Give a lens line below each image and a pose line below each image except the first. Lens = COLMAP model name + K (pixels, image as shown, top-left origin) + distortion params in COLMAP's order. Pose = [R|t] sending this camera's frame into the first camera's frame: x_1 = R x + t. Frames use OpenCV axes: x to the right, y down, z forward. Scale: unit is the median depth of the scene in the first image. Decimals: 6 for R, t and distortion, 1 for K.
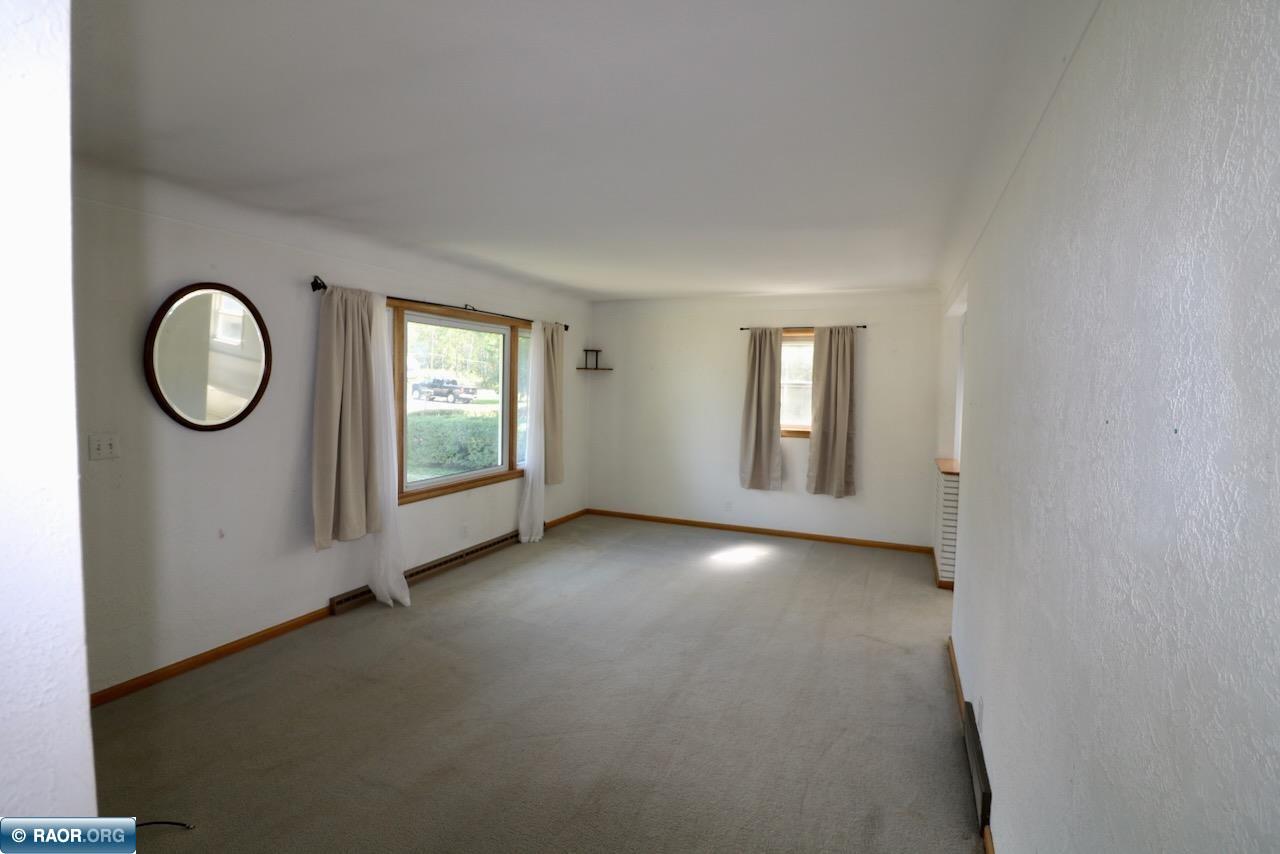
lens RADIAL K [[591.7, 0, 634.7], [0, 591.7, 427.4], [0, 0, 1]] dist [-0.005844, -0.009501]
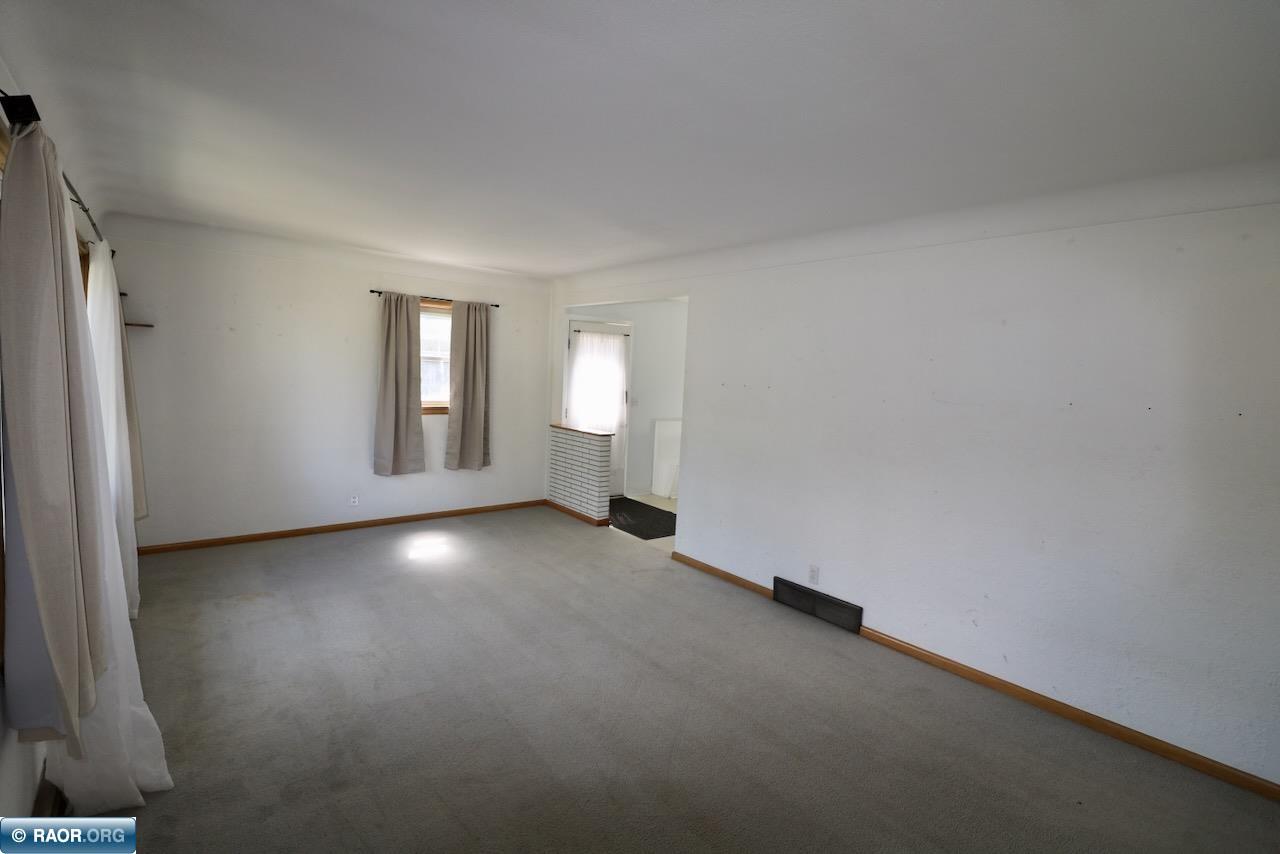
lens RADIAL K [[591.7, 0, 641.9], [0, 591.7, 429.5], [0, 0, 1]] dist [-0.005844, -0.009501]
pose [[0.436541, -0.086676, 0.895499, -0.613747], [0.024607, 0.996126, 0.084421, -0.043470], [-0.899348, -0.014818, 0.436983, 0.397183]]
